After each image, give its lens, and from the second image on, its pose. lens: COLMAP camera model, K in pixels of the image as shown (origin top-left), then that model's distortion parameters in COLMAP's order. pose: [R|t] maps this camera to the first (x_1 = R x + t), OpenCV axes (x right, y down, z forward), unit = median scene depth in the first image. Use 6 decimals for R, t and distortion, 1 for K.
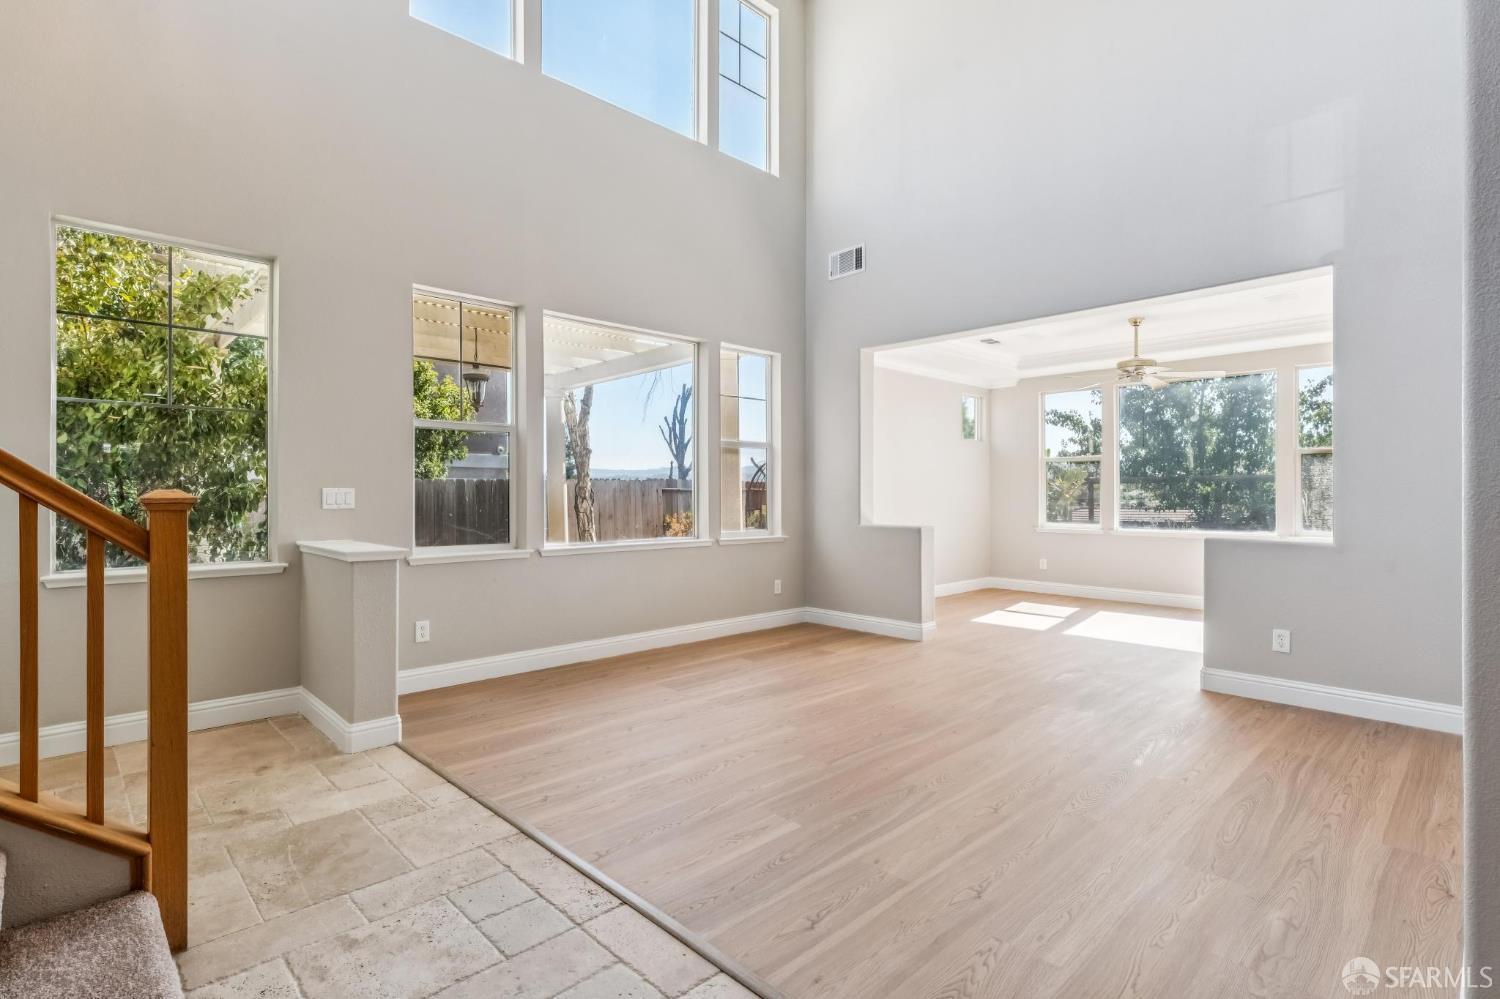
lens RADIAL K [[725.6, 0, 731.5], [0, 725.6, 495.8], [0, 0, 1]] dist [-0.000836, -0.000073]
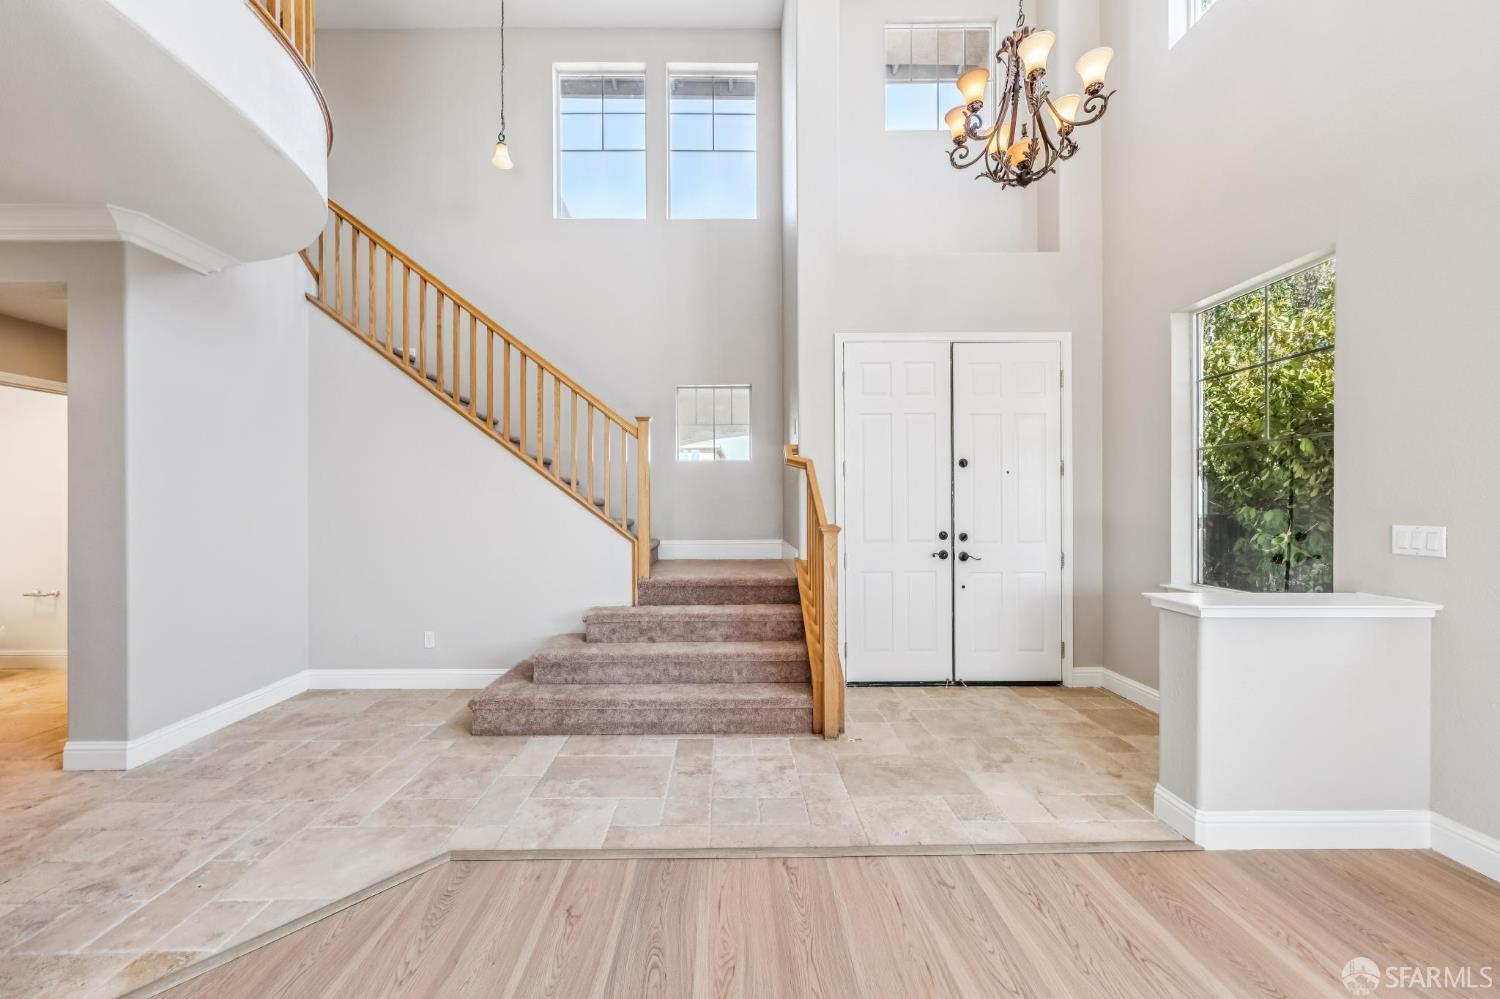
lens RADIAL K [[546.4, 0, 731.9], [0, 546.4, 504.7], [0, 0, 1]] dist [-0.001446, -0.000160]
pose [[-0.681312, 0.002946, -0.731987, 0.363496], [0.000853, 0.999994, 0.003231, -0.041883], [0.731992, 0.001577, -0.681311, 1.133154]]
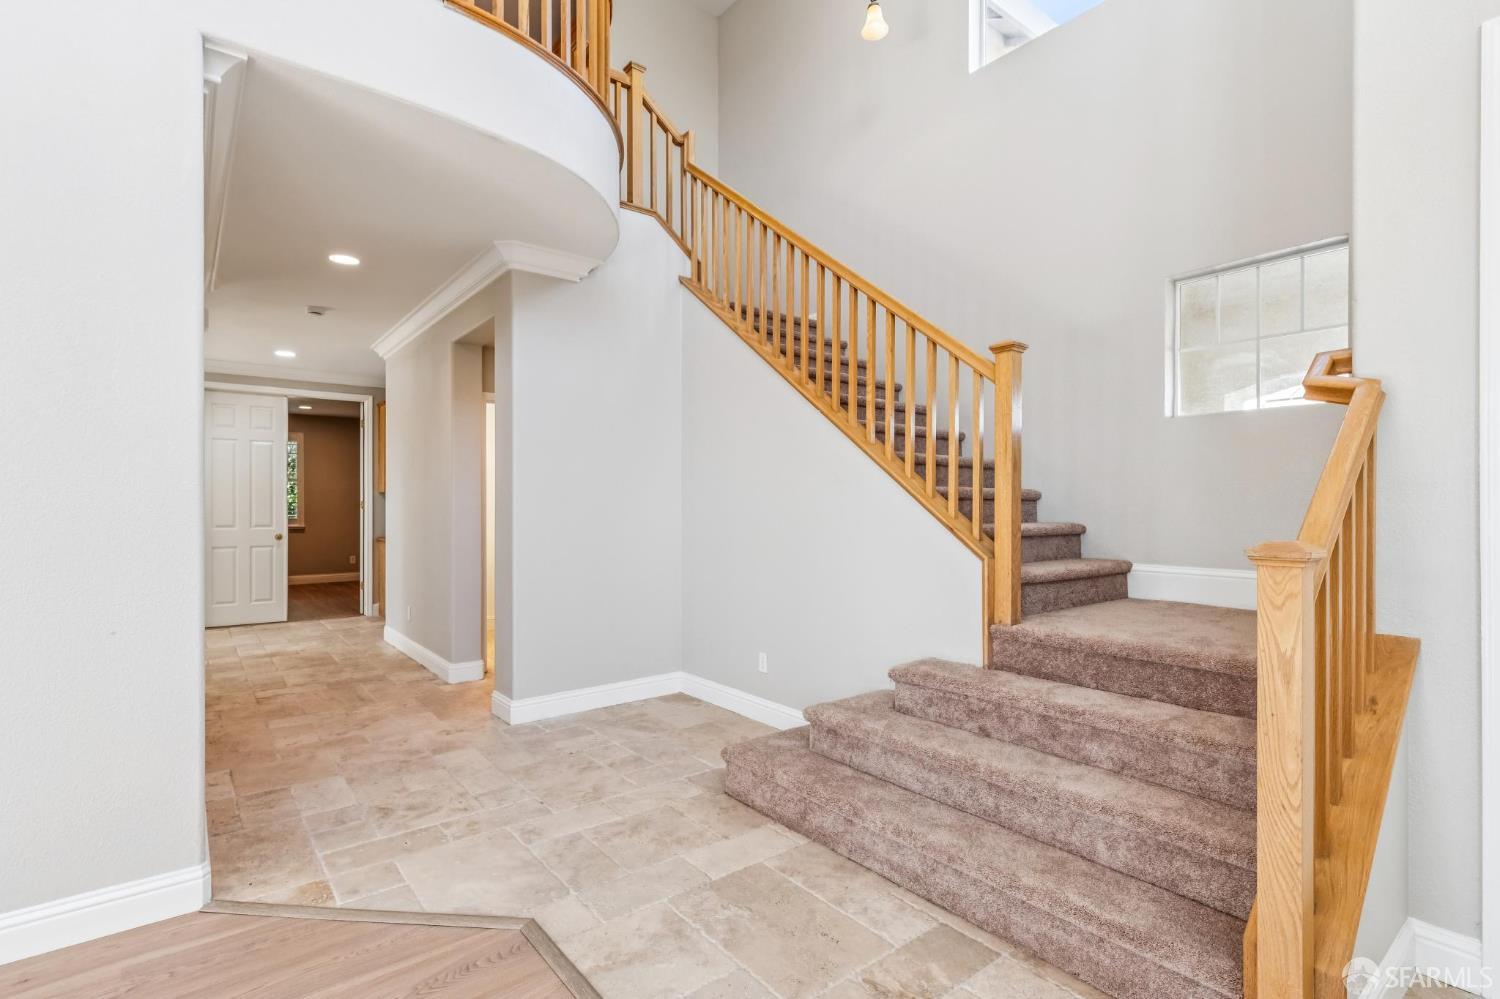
lens RADIAL K [[711.2, 0, 734.2], [0, 711.2, 506.2], [0, 0, 1]] dist [0.002318, 0.000154]
pose [[-0.995543, -0.002581, 0.094277, -0.141453], [-0.002255, 0.999991, 0.003566, -0.028092], [-0.094285, 0.003338, -0.995540, 1.108167]]
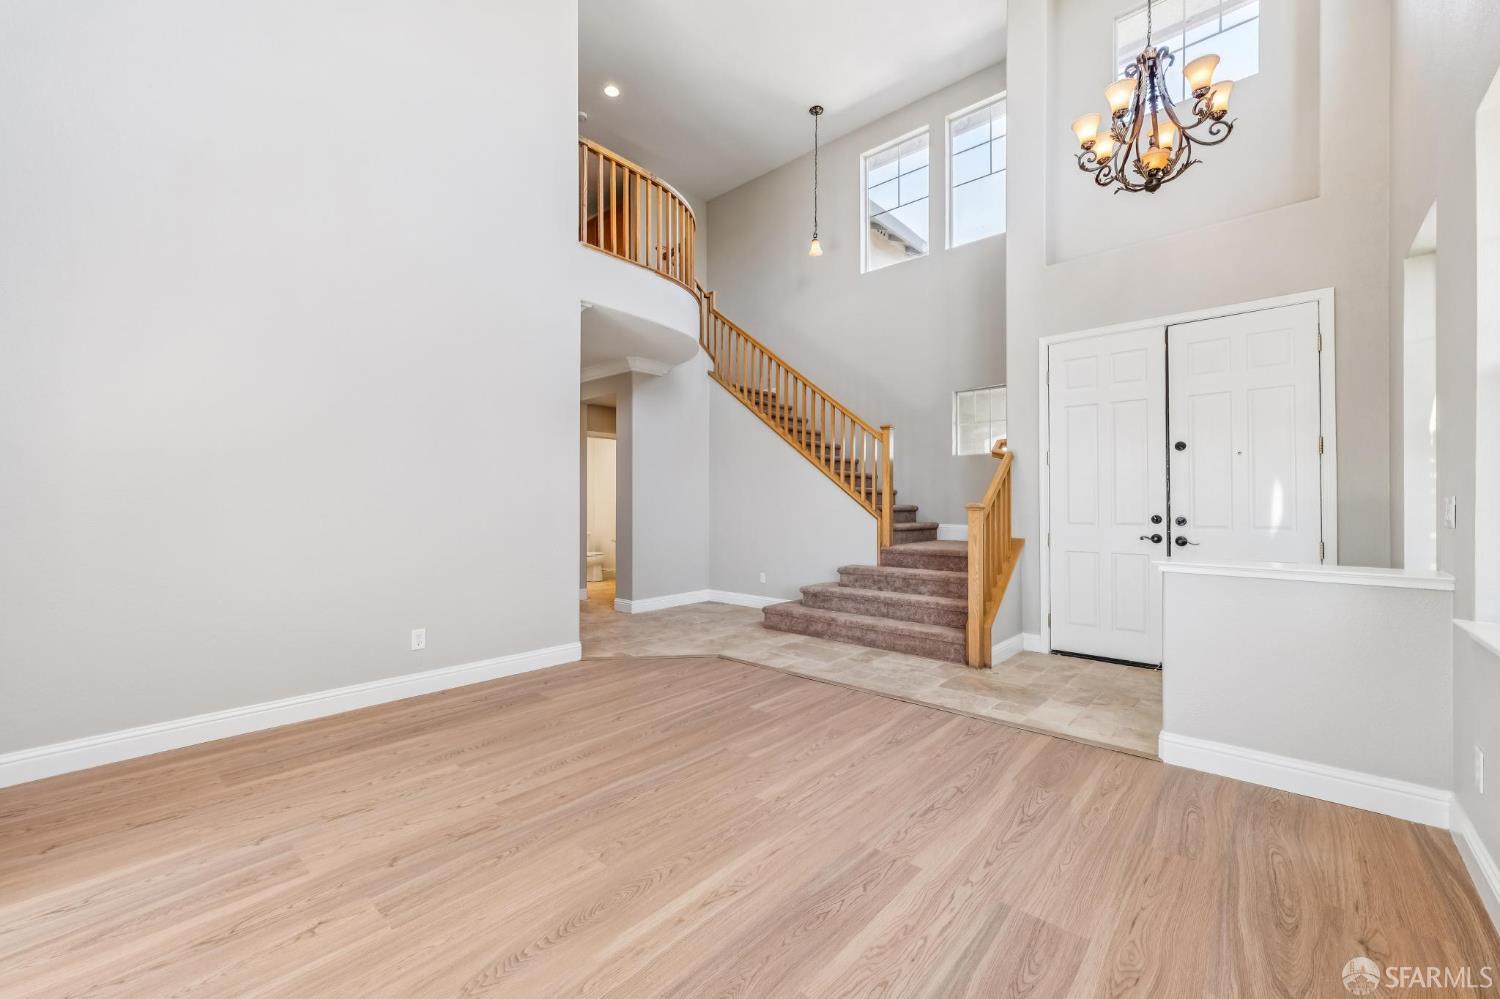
lens RADIAL K [[603.2, 0, 734.1], [0, 603.2, 499.8], [0, 0, 1]] dist [-0.000005, -0.000069]
pose [[-0.997149, -0.002533, -0.075413, 0.193165], [-0.002163, 0.999985, -0.004989, -0.003217], [0.075425, -0.004812, -0.997140, 1.938314]]
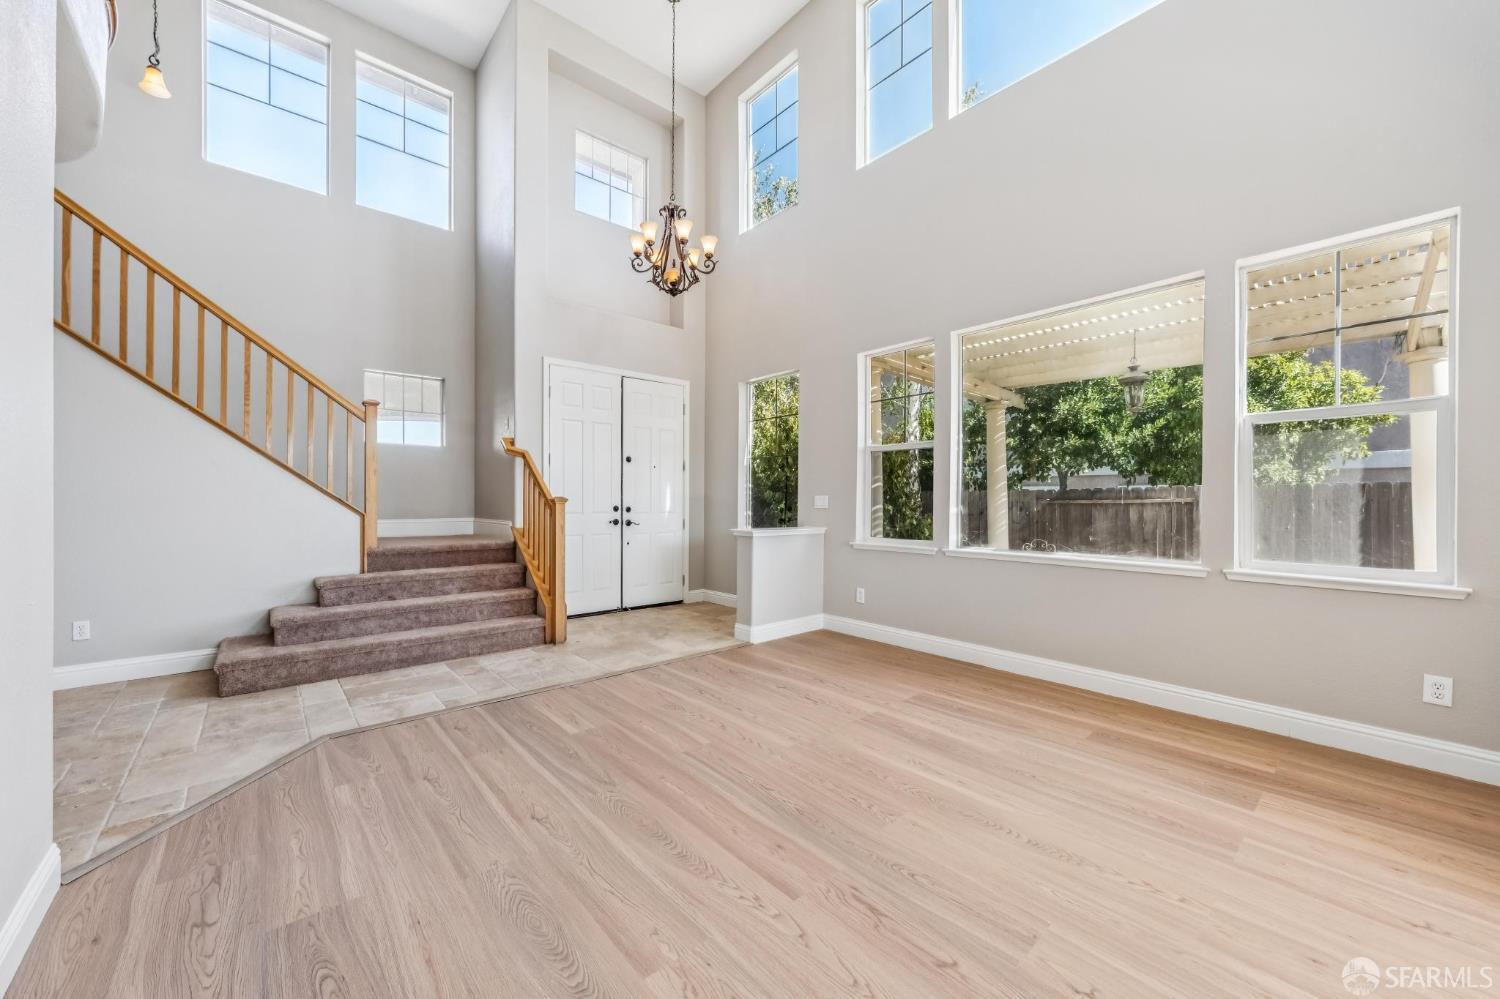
lens RADIAL K [[562.1, 0, 739.9], [0, 562.1, 504.2], [0, 0, 1]] dist [-0.005794, 0.000125]
pose [[-0.044448, 0.007219, -0.998986, 0.956532], [-0.007763, 0.999941, 0.007571, 0.000584], [0.998982, 0.008091, -0.044389, 1.128611]]
